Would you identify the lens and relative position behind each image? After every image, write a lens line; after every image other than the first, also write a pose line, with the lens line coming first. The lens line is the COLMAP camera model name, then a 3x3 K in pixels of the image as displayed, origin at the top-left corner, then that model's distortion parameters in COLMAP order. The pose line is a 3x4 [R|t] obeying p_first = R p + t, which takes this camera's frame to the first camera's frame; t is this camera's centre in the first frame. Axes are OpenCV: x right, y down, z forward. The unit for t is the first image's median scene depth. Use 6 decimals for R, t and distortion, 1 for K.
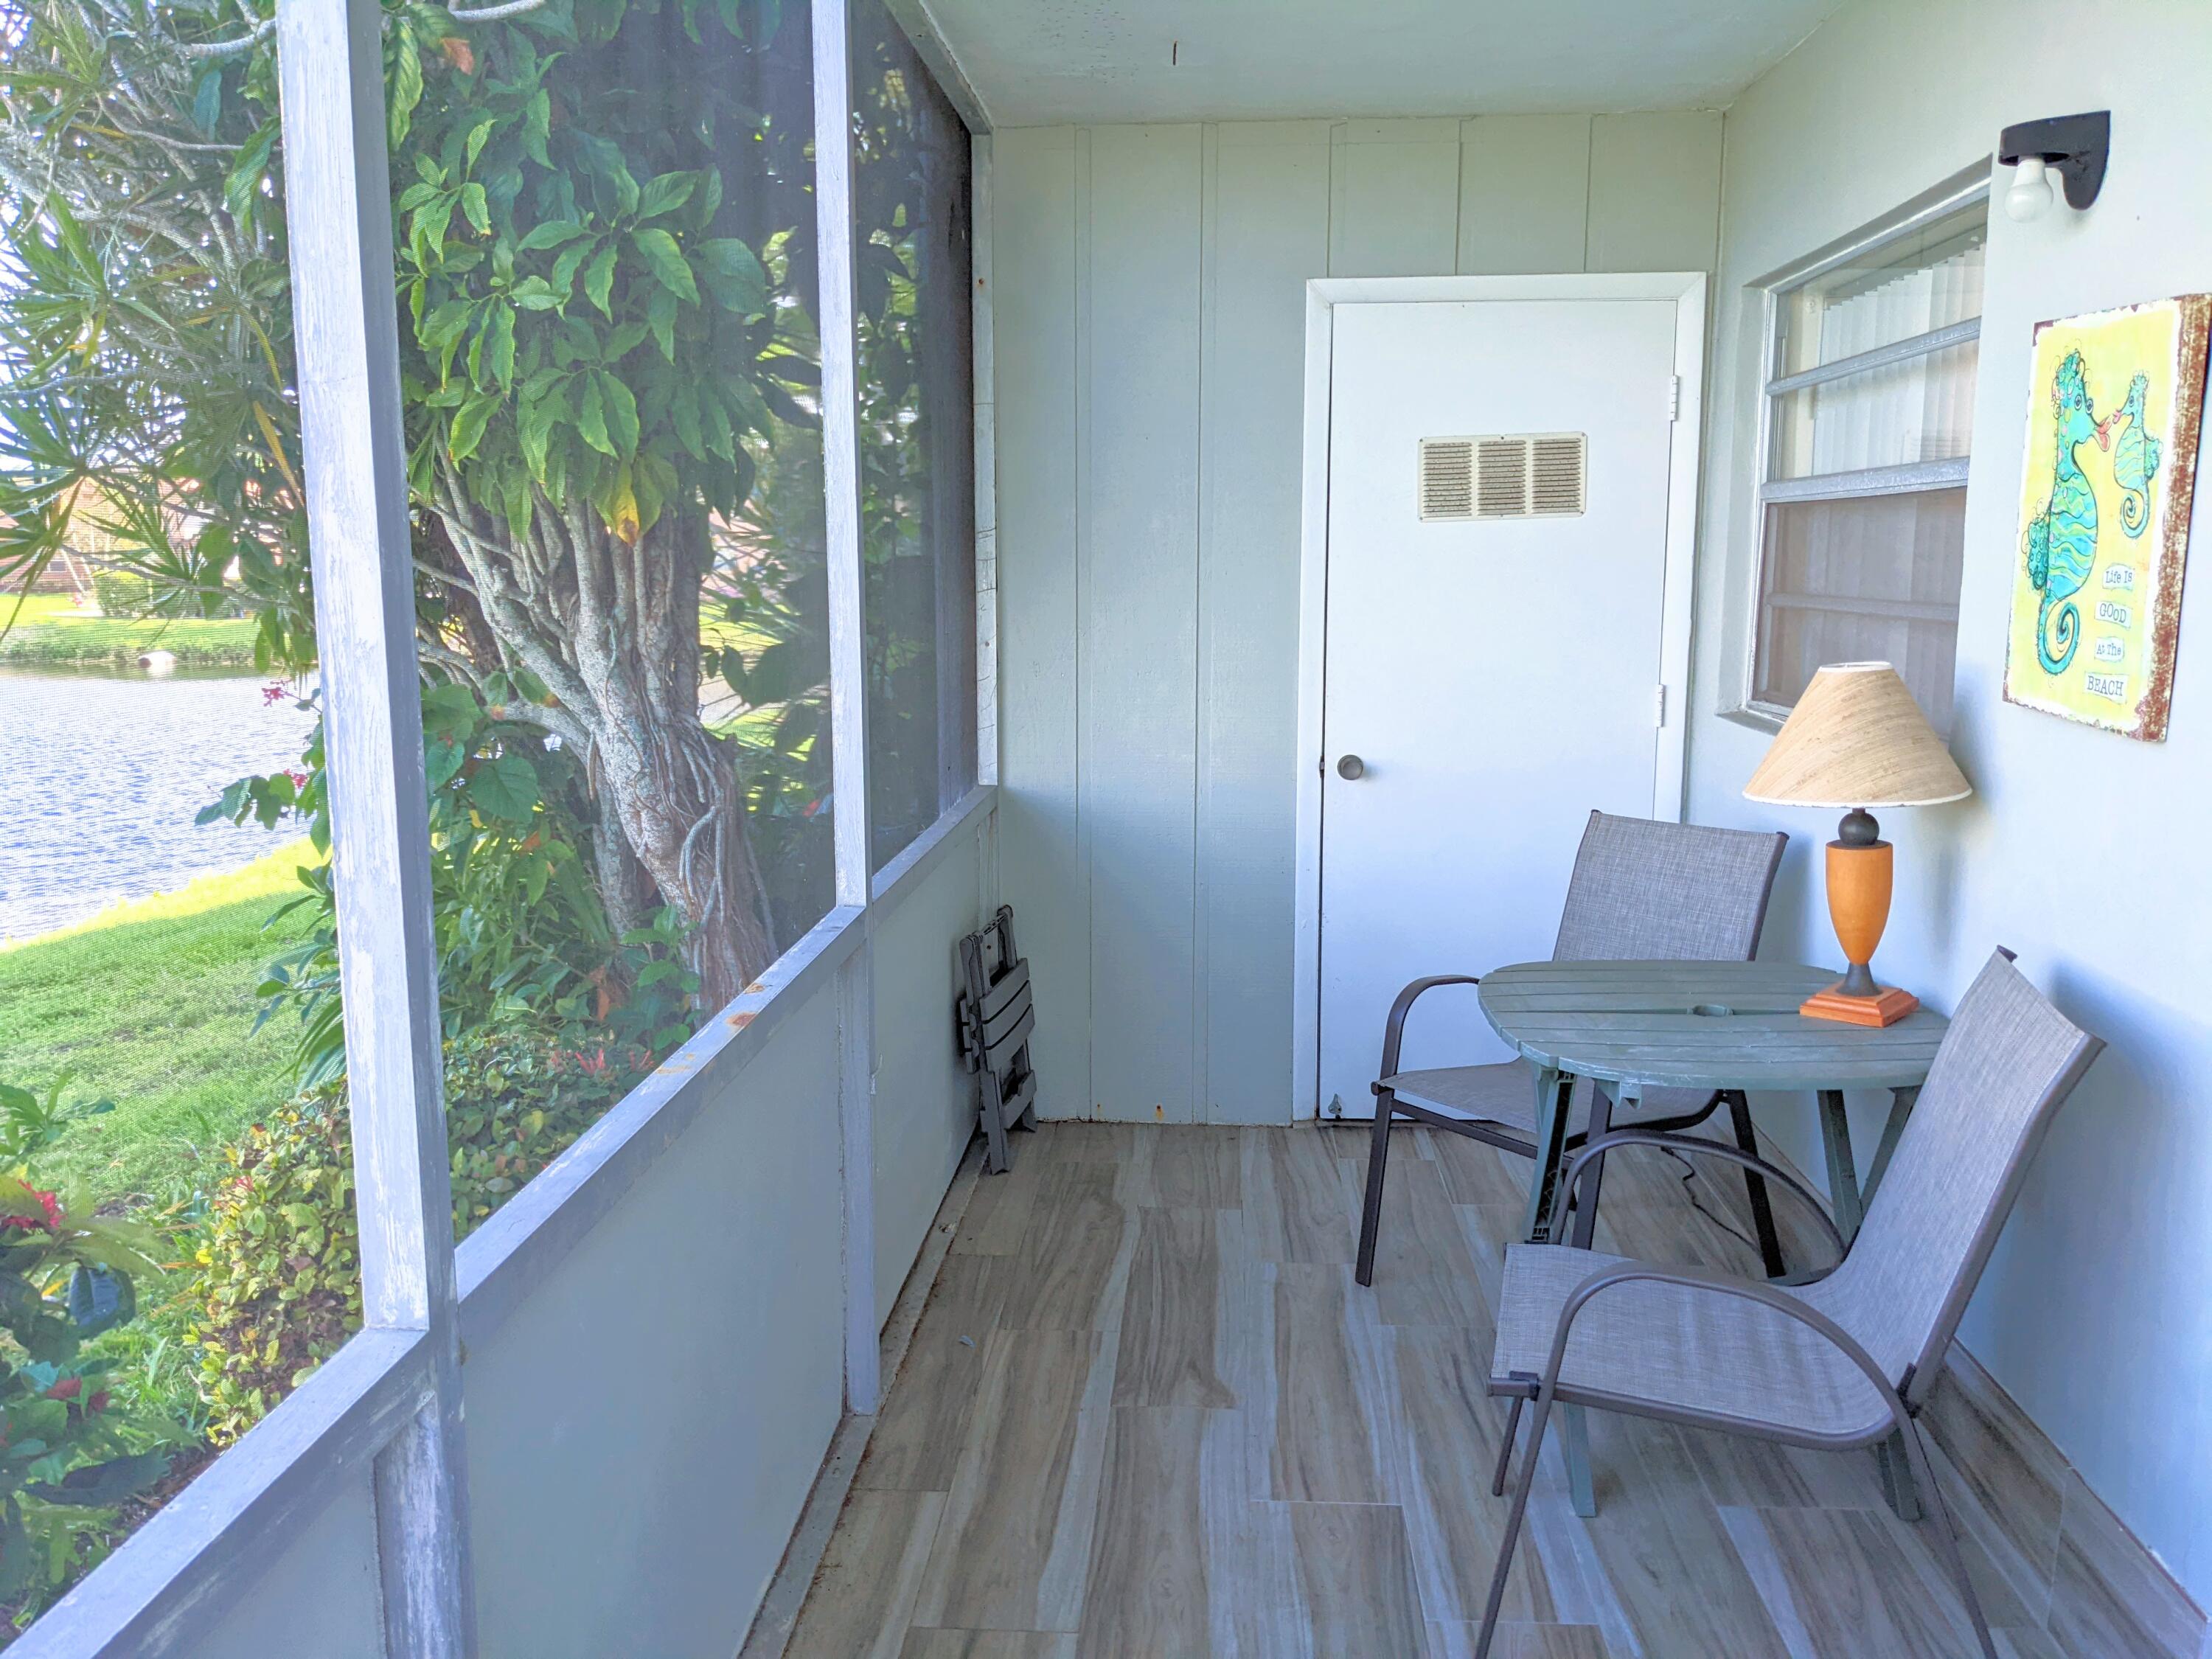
lens RADIAL K [[1785.3, 0, 1101.6], [0, 1785.3, 857.8], [0, 0, 1]] dist [0.000472, -0.001375]
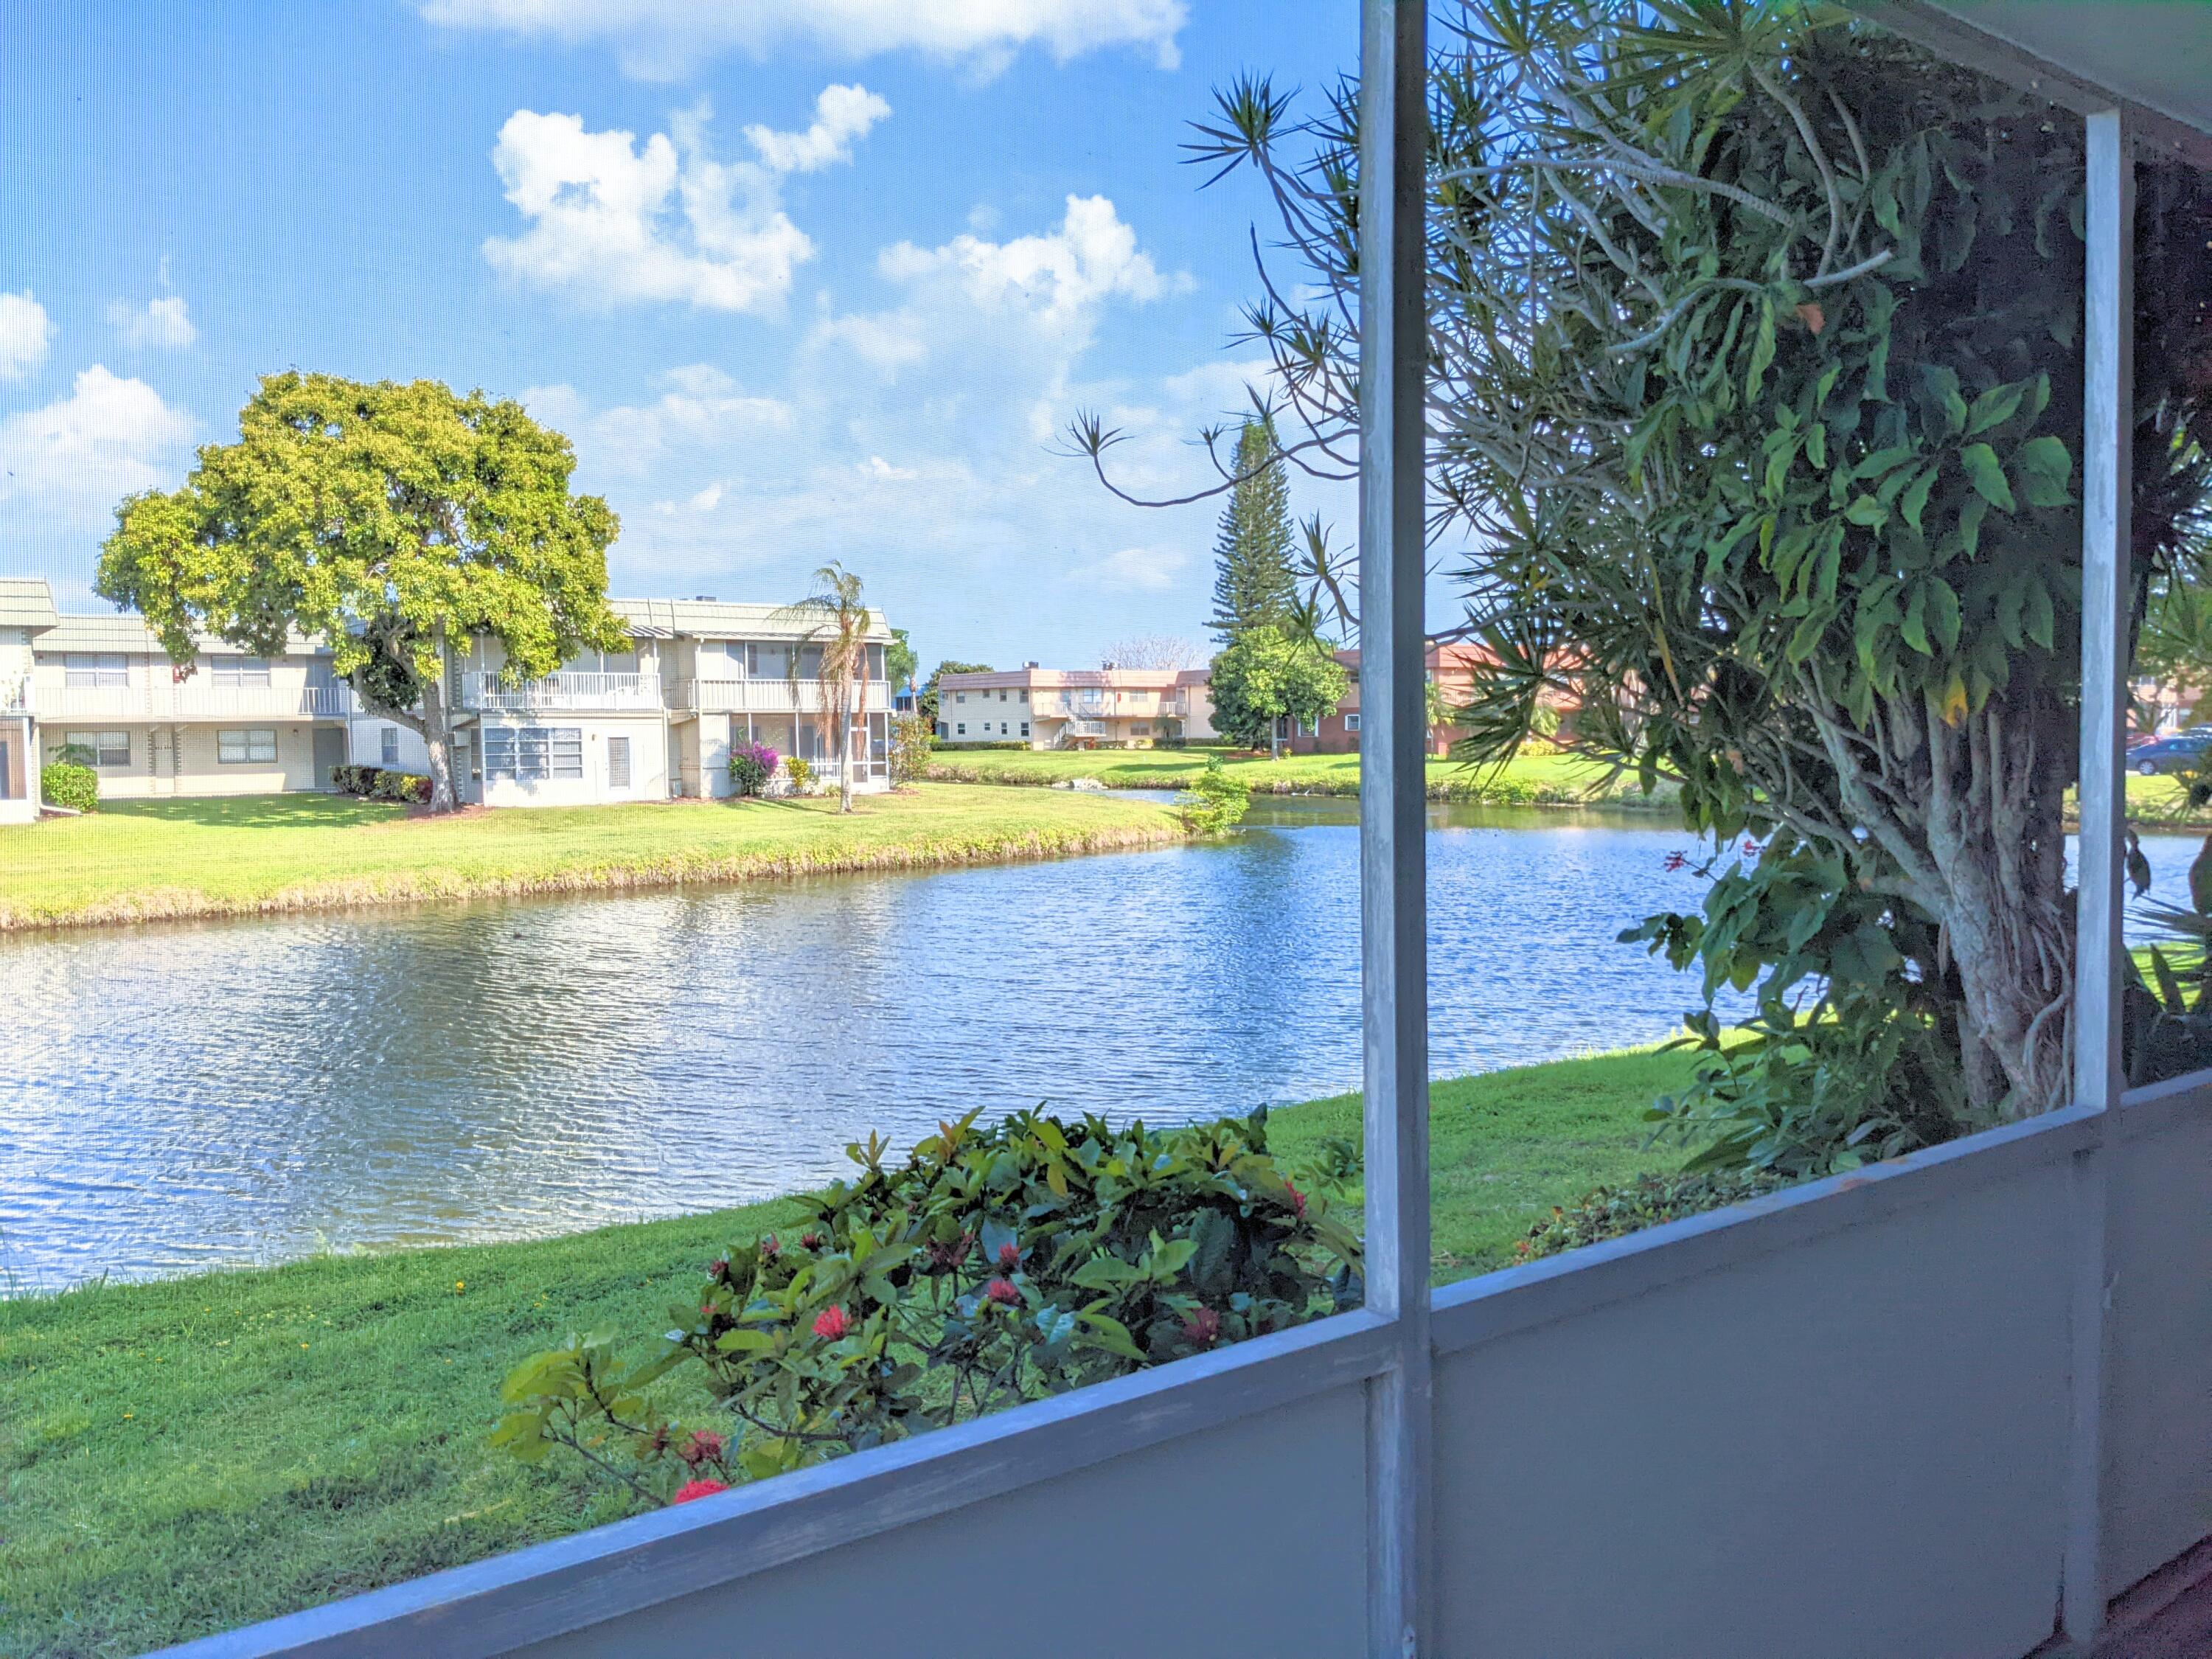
lens RADIAL K [[1791.1, 0, 1106.0], [0, 1791.1, 829.5], [0, 0, 1]] dist [0.005769, 0.004436]
pose [[0.670154, 0.034748, -0.741408, 0.163288], [-0.113239, 0.991996, -0.055864, -0.004578], [0.733533, 0.121393, 0.668725, -0.054866]]
